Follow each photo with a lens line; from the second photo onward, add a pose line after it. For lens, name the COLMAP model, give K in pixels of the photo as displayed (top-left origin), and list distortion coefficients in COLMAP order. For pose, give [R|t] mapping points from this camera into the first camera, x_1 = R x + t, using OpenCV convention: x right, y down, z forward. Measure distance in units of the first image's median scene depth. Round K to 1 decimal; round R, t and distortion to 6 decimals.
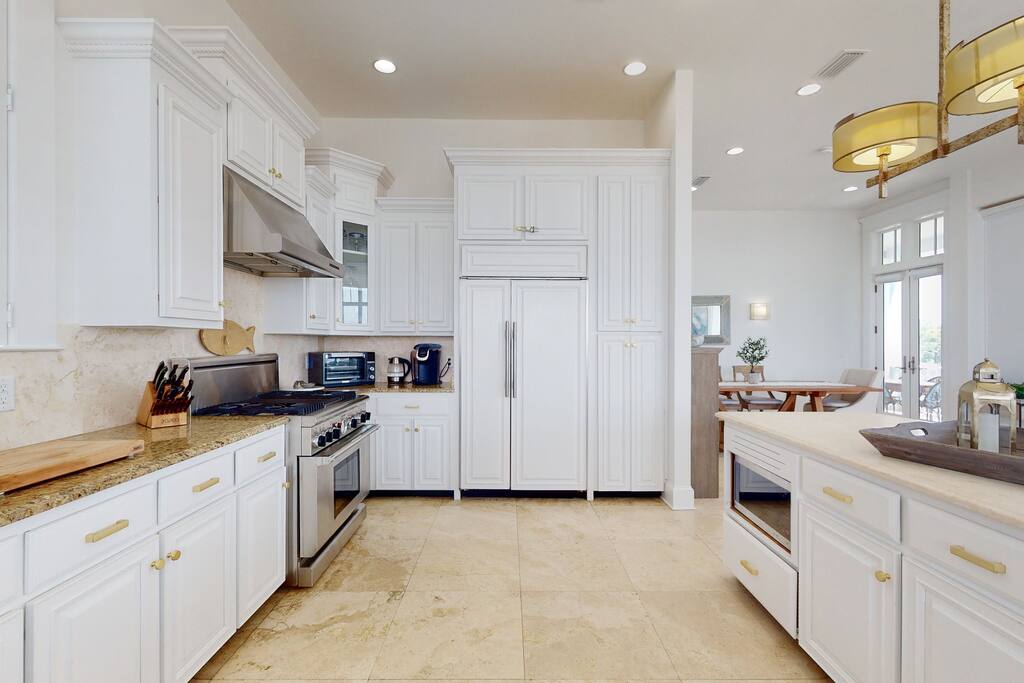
lens RADIAL K [[446.1, 0, 514.0], [0, 446.1, 344.0], [0, 0, 1]] dist [0.000478, 0.000150]
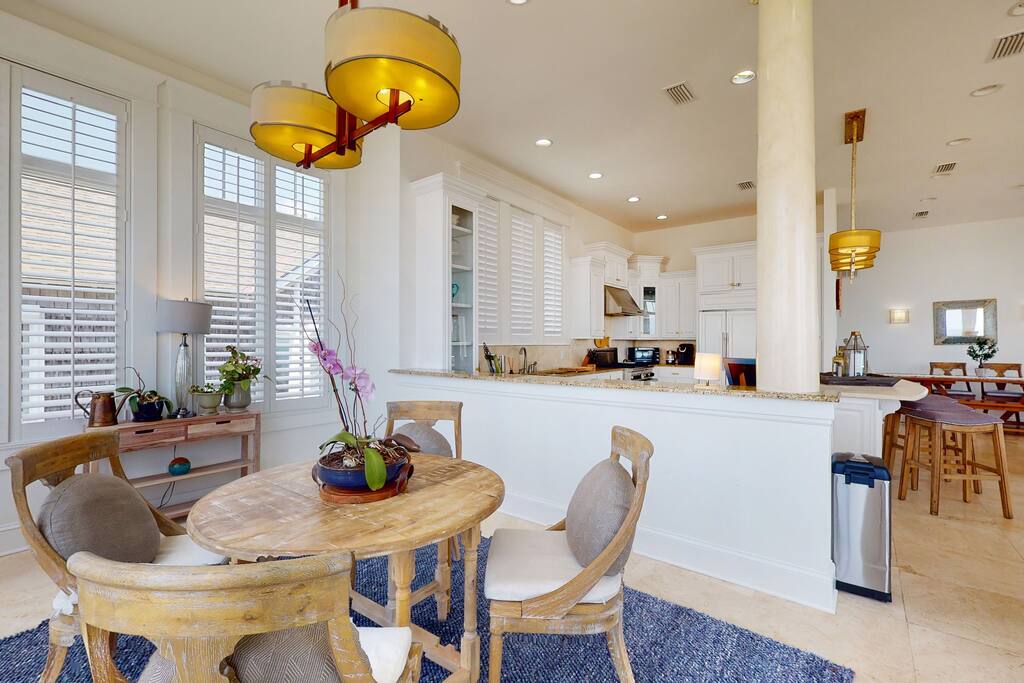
lens RADIAL K [[446.1, 0, 514.0], [0, 446.1, 344.0], [0, 0, 1]] dist [0.000478, 0.000150]
pose [[0.784417, 0.000114, -0.620233, 0.522188], [-0.000687, 1.000000, -0.000685, 0.003557], [0.620233, 0.000963, 0.784417, -1.220631]]
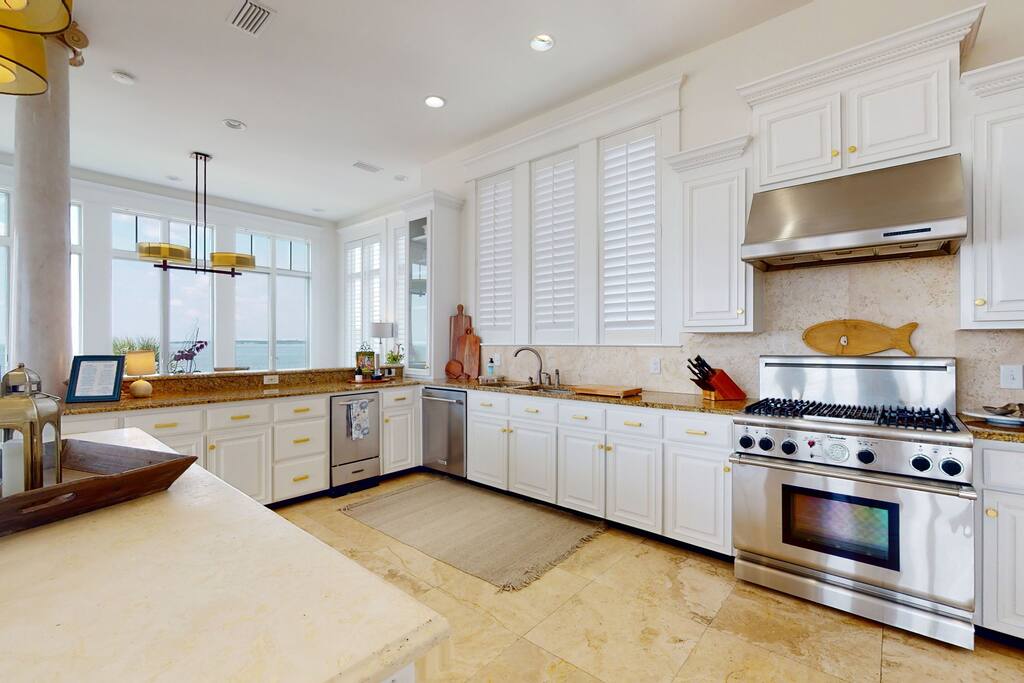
lens RADIAL K [[446.1, 0, 514.0], [0, 446.1, 344.0], [0, 0, 1]] dist [0.000478, 0.000150]
pose [[-0.663063, 0.001004, -0.748563, 0.460867], [-0.002125, 0.999993, 0.003223, -0.001477], [0.748561, 0.003728, -0.663056, 0.899463]]
